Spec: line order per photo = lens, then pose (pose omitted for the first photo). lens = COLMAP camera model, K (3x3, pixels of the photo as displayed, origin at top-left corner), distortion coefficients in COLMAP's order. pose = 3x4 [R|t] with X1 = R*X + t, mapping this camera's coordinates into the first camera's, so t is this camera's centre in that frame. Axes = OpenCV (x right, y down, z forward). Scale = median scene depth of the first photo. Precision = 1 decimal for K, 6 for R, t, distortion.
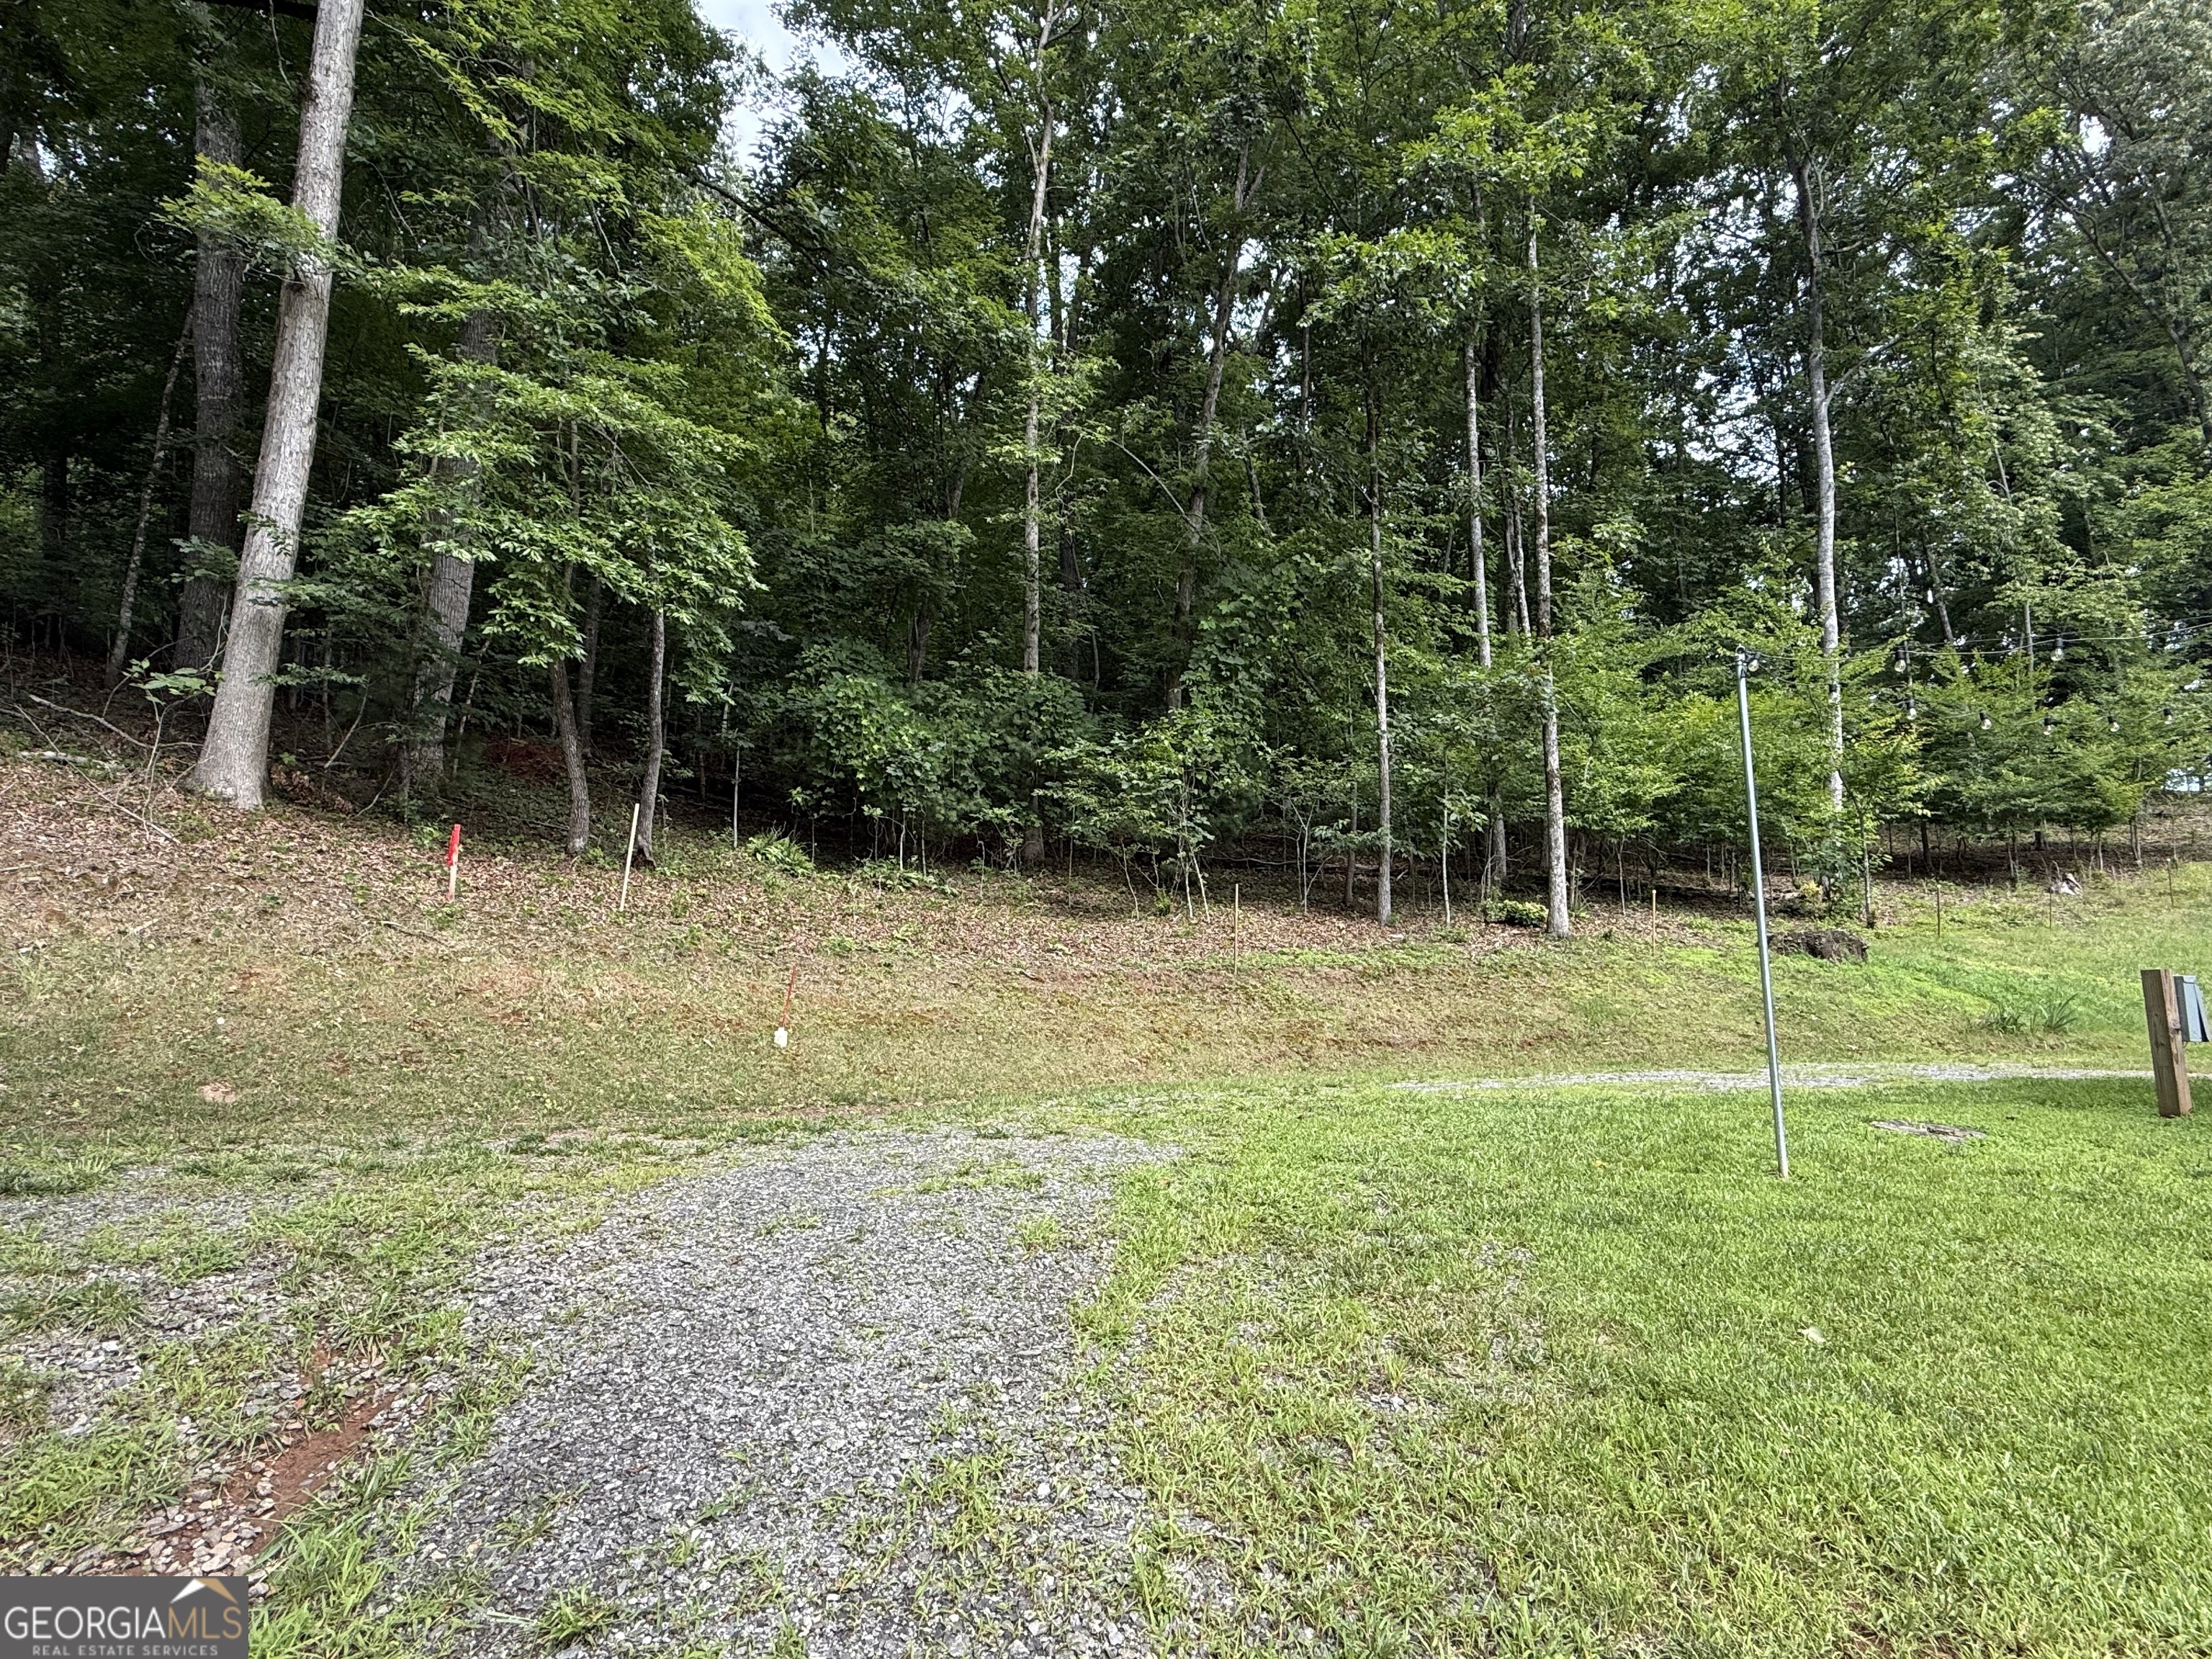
lens RADIAL K [[1104.6, 0, 1110.8], [0, 1104.6, 833.1], [0, 0, 1]] dist [-0.007851, 0.001043]
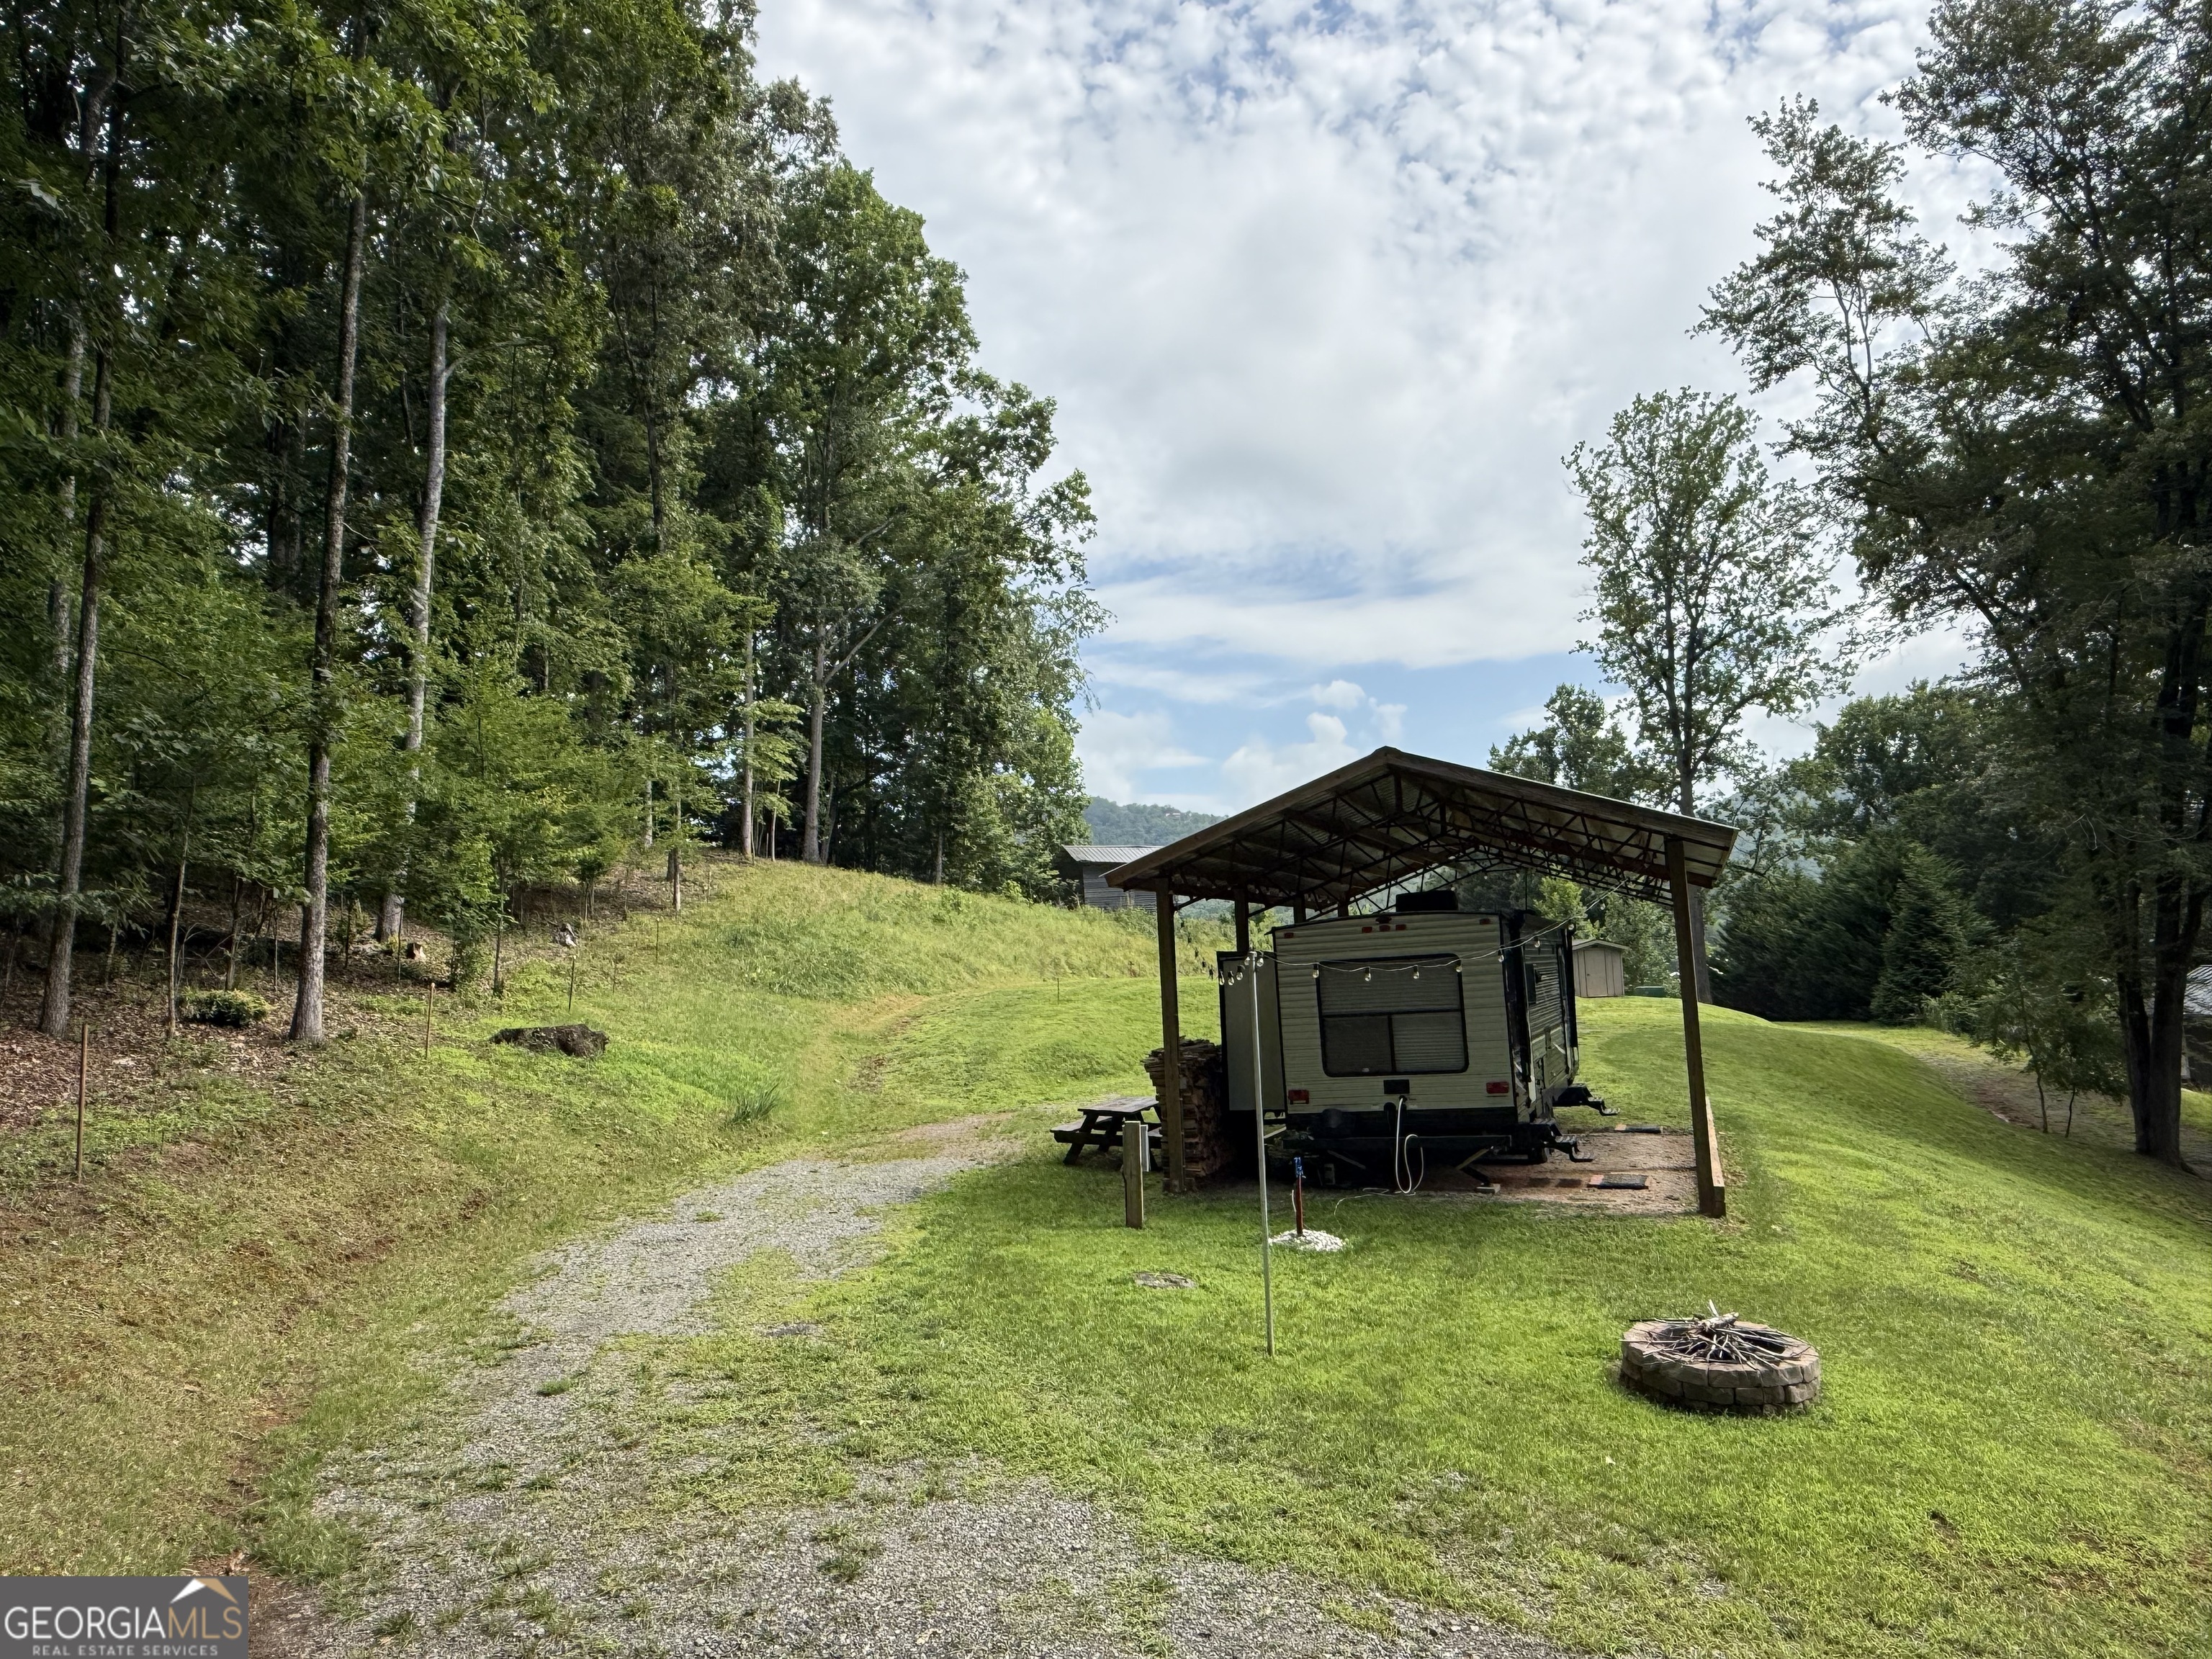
lens RADIAL K [[1418.8, 0, 1087.6], [0, 1418.8, 827.0], [0, 0, 1]] dist [-0.016960, 0.023098]
pose [[0.309711, 0.083479, 0.947159, -0.318632], [-0.116628, 0.991952, -0.049291, -0.060647], [-0.943651, -0.095199, 0.316954, 0.200922]]
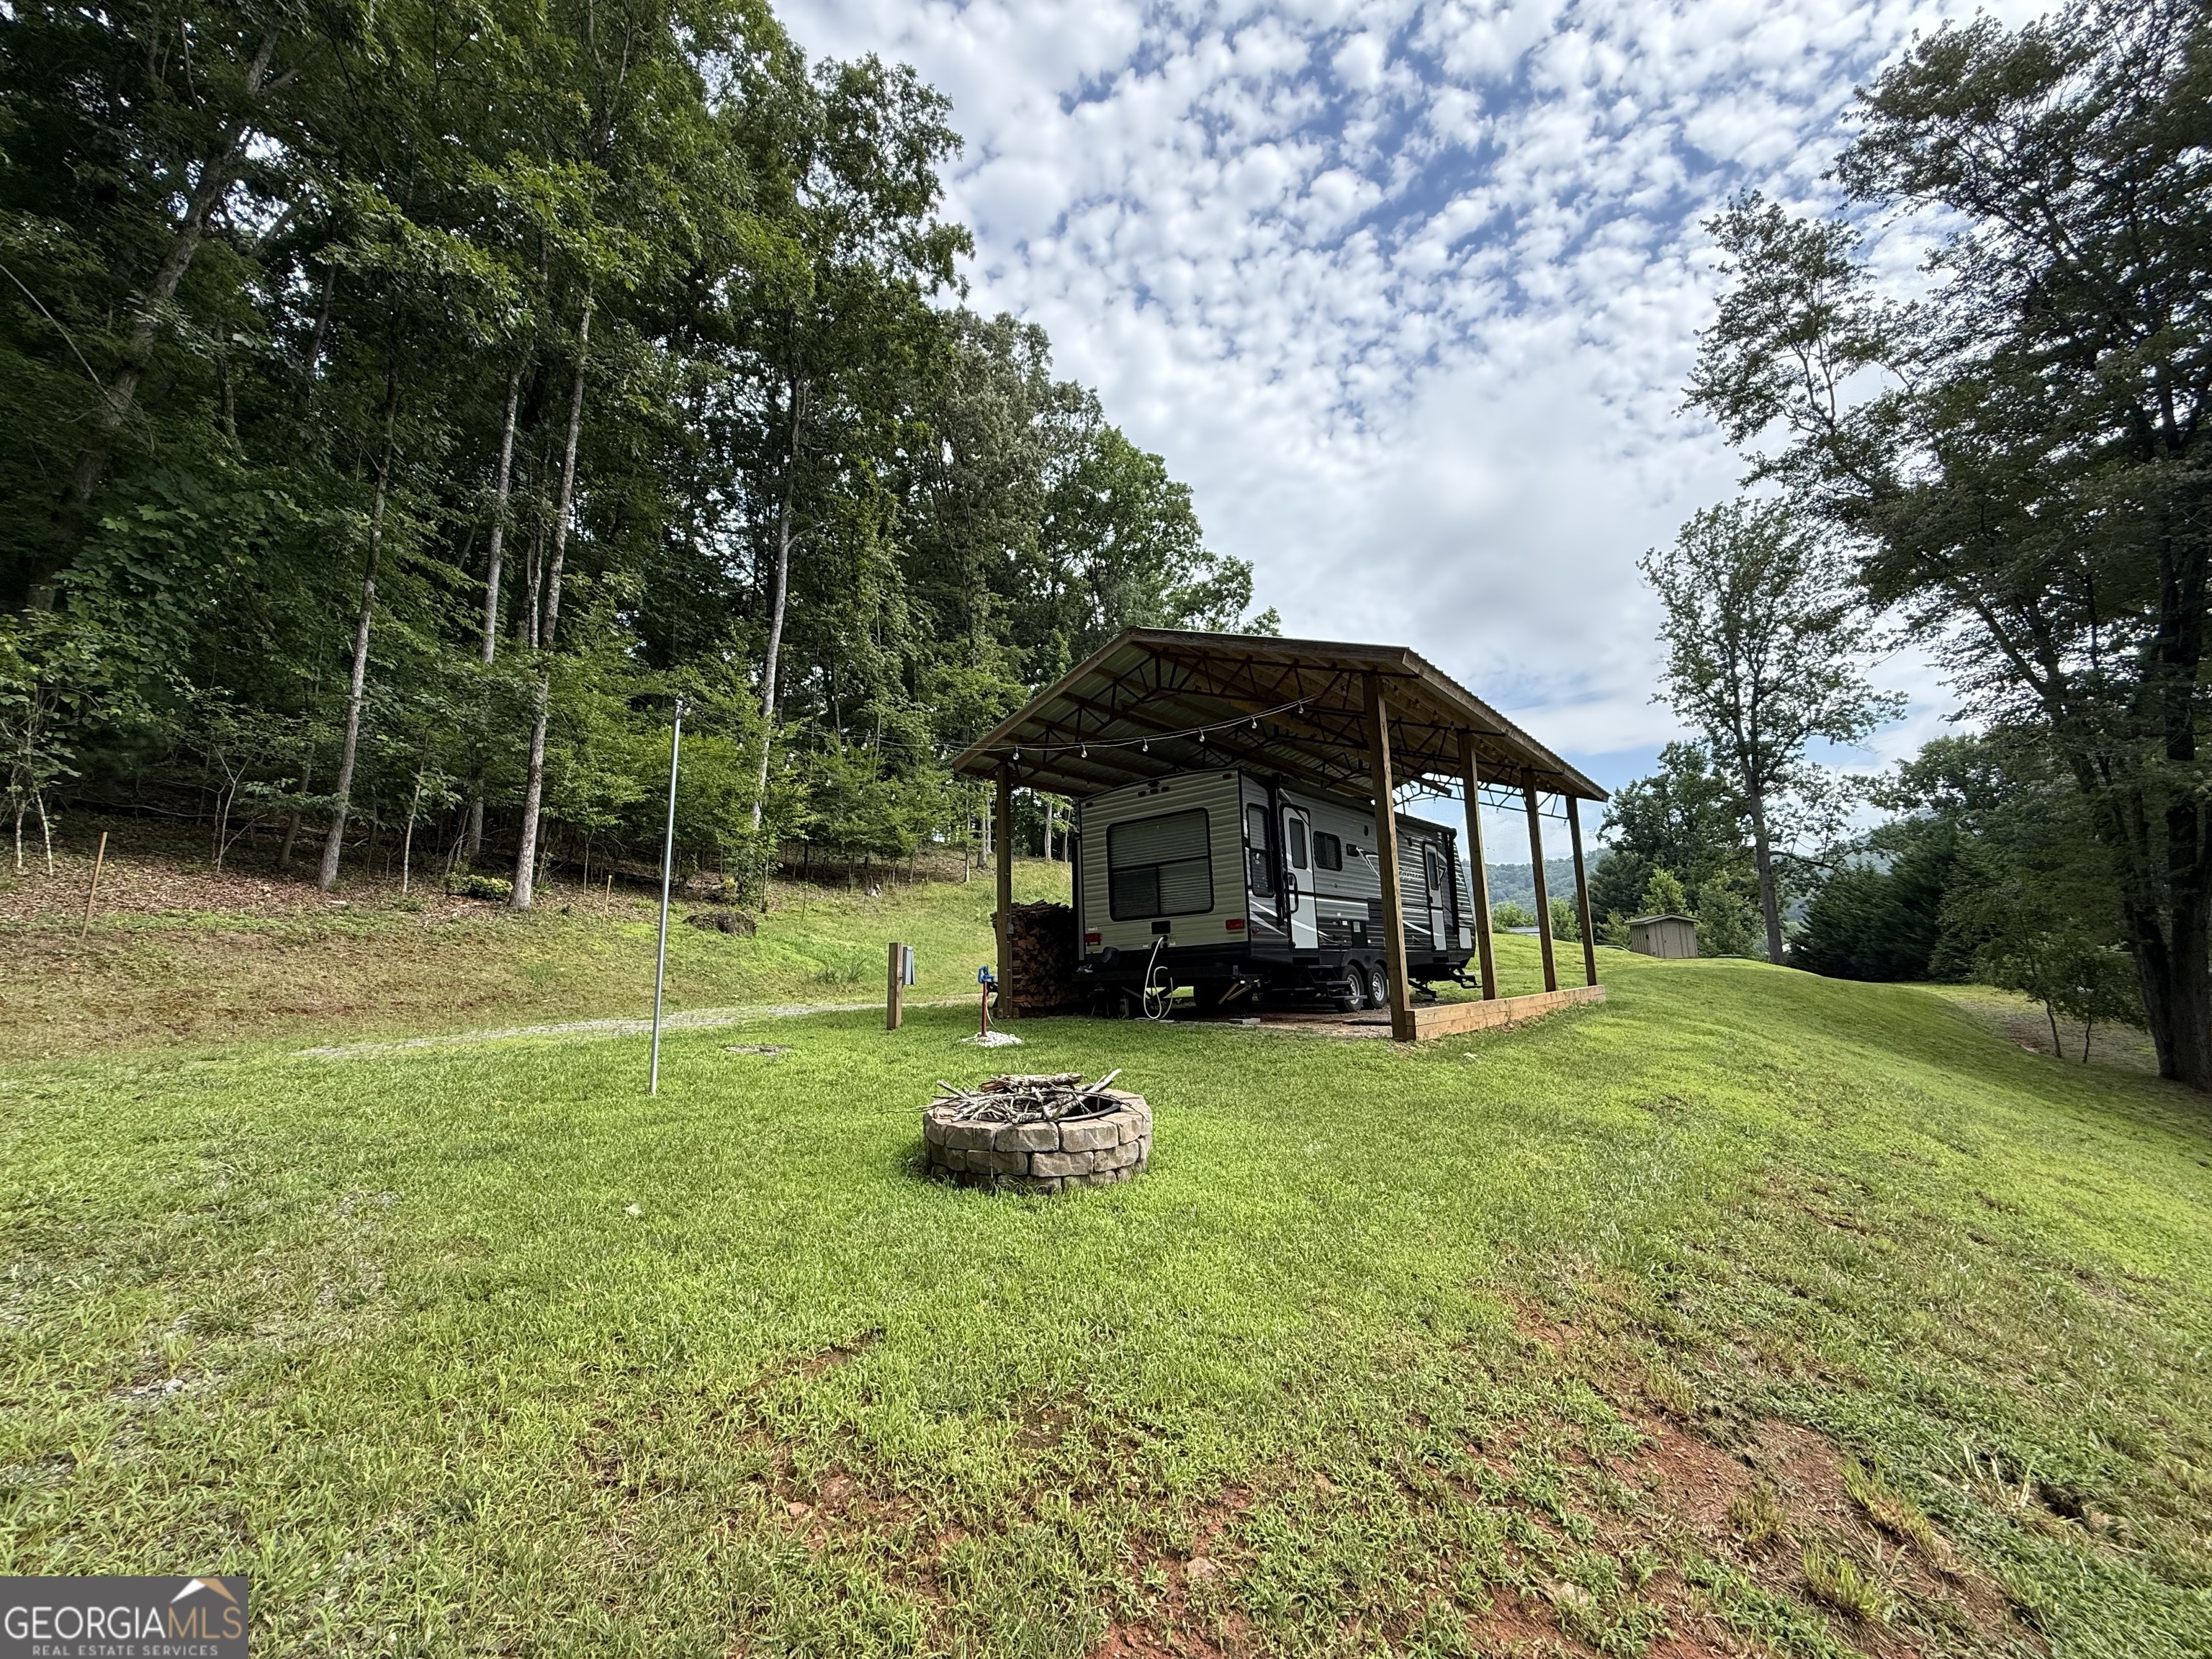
lens RADIAL K [[870.5, 0, 1094.0], [0, 870.5, 829.5], [0, 0, 1]] dist [-0.003597, 0.001000]
pose [[0.576087, 0.114967, 0.809263, 0.008193], [-0.111794, 0.991838, -0.061322, -0.000188], [-0.809707, -0.055144, 0.584238, -0.007613]]
